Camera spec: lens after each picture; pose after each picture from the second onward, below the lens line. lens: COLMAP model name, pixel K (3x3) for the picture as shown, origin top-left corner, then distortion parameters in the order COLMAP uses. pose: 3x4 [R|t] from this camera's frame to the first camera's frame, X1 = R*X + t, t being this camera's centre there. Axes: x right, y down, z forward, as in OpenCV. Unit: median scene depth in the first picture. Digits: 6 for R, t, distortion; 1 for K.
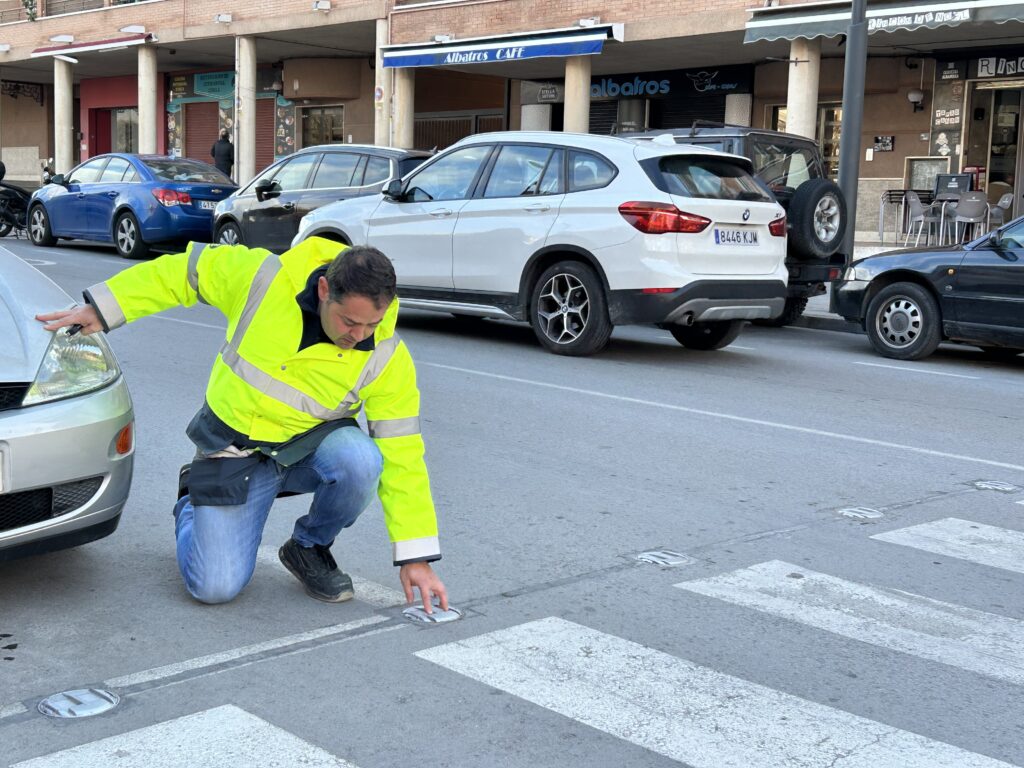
lens RADIAL K [[1446.7, 0, 507.7], [0, 1446.7, 382.1], [0, 0, 1]] dist [0.193537, -0.599189]
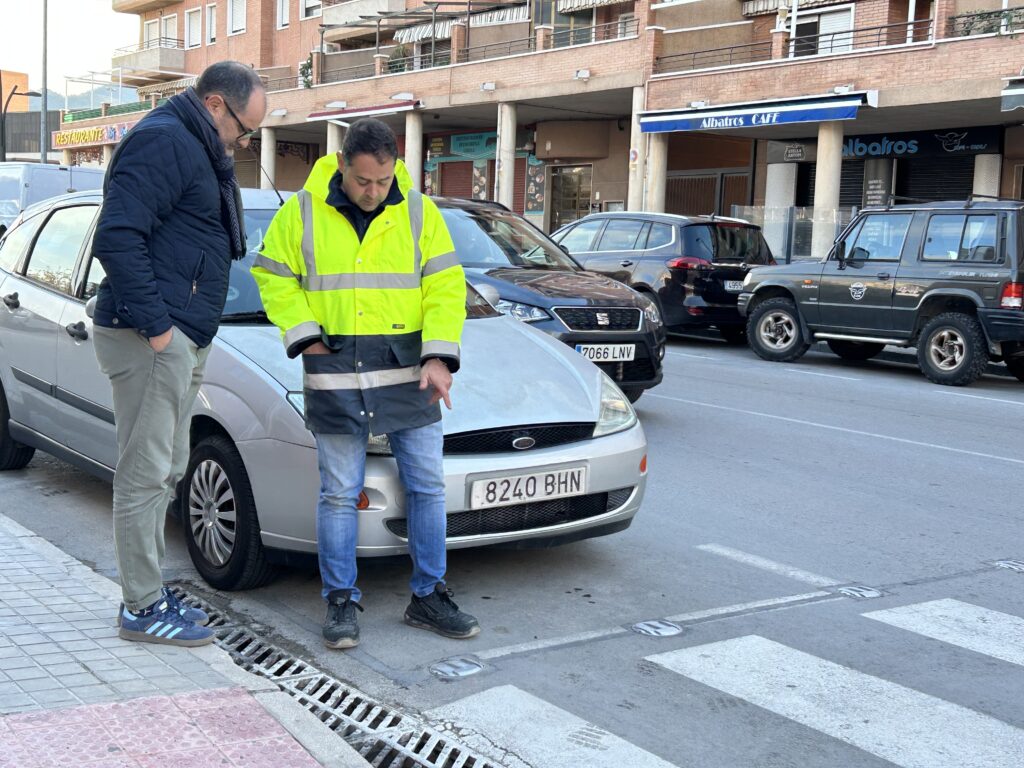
lens RADIAL K [[1446.7, 0, 507.7], [0, 1446.7, 382.1], [0, 0, 1]] dist [0.193537, -0.599189]
pose [[0.989669, 0.018583, -0.142165, -0.029745], [-0.022912, 0.999320, -0.028879, 0.000604], [0.141531, 0.031838, 0.989422, -0.071986]]
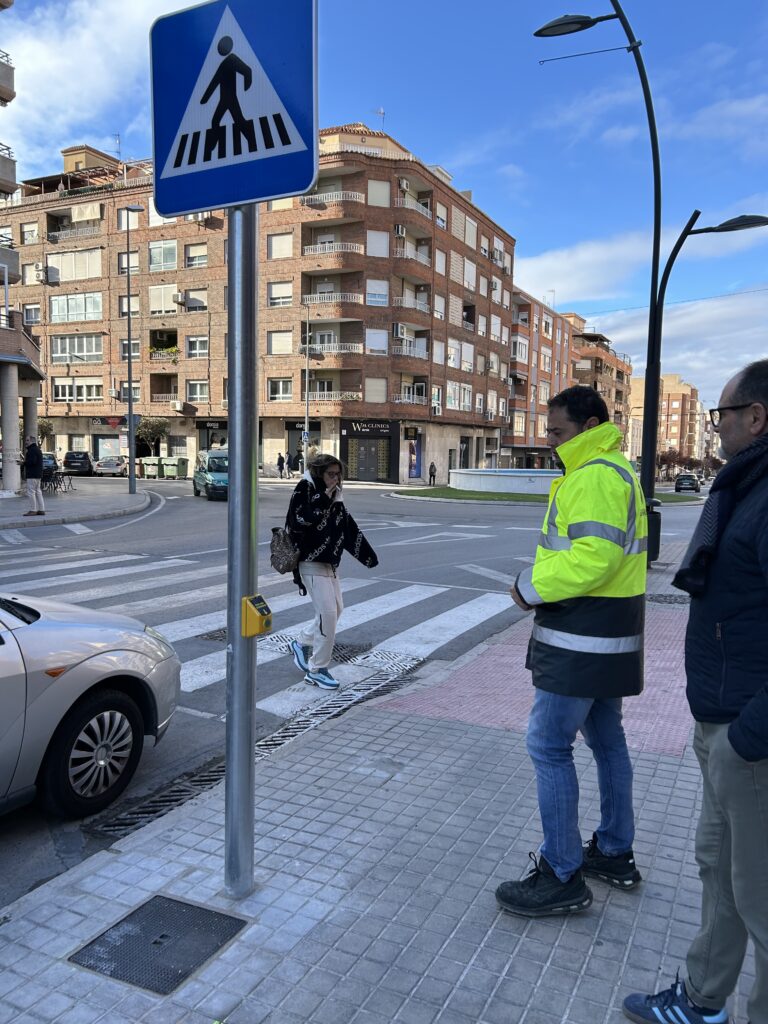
lens RADIAL K [[772.0, 0, 386.4], [0, 772.0, 510.8], [0, 0, 1]] dist [0.047204, -0.043901]
pose [[-0.340976, -0.115310, 0.932973, -0.252172], [0.078591, 0.985478, 0.150522, -0.048096], [-0.936781, 0.124648, -0.326962, 0.126516]]
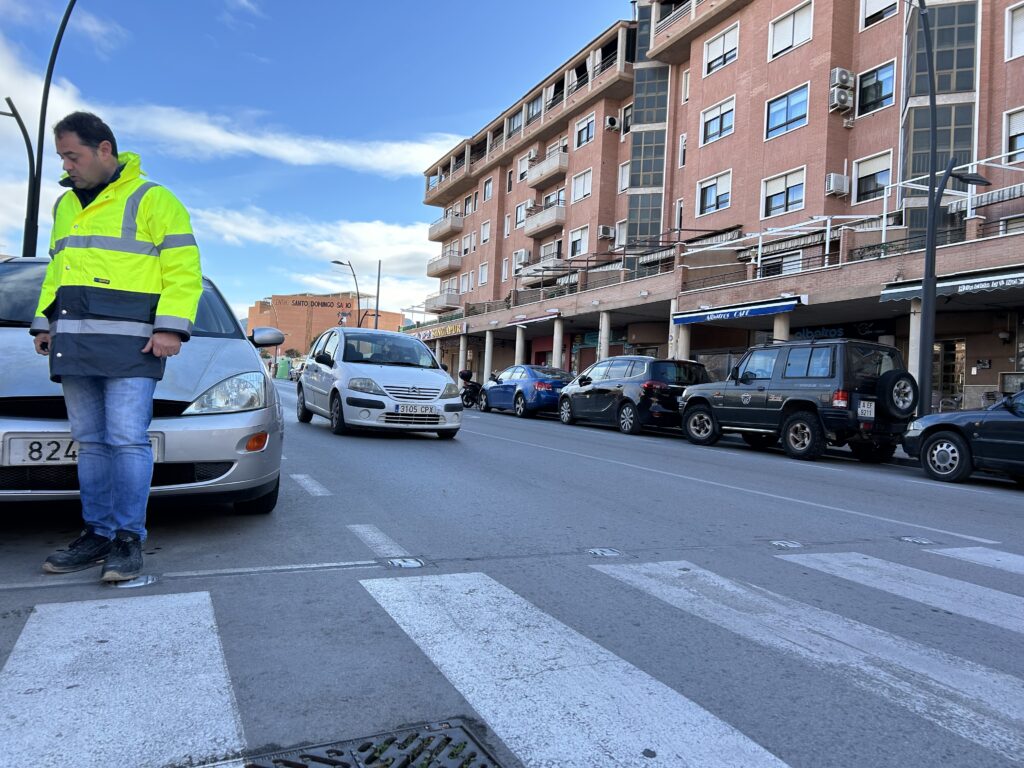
lens RADIAL K [[772.0, 0, 510.2], [0, 772.0, 379.8], [0, 0, 1]] dist [0.047204, -0.043901]
pose [[0.944301, 0.009840, -0.328937, 0.049664], [-0.061533, 0.987203, -0.147115, 0.012560], [0.323280, 0.159162, 0.932822, 0.036592]]
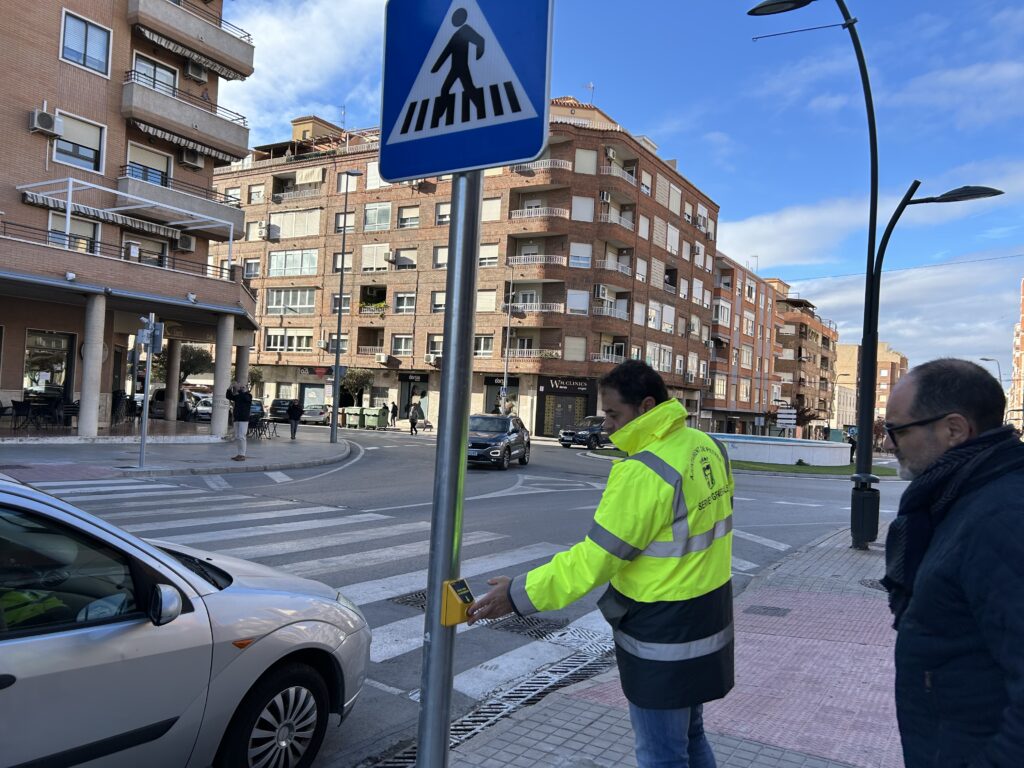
lens RADIAL K [[770.0, 0, 518.8], [0, 770.0, 385.1], [0, 0, 1]] dist [0.065350, -0.068937]
pose [[-0.260164, -0.026502, 0.965201, -0.244291], [0.046974, 0.998092, 0.040066, -0.050023], [-0.964421, 0.055764, -0.258423, 0.126607]]
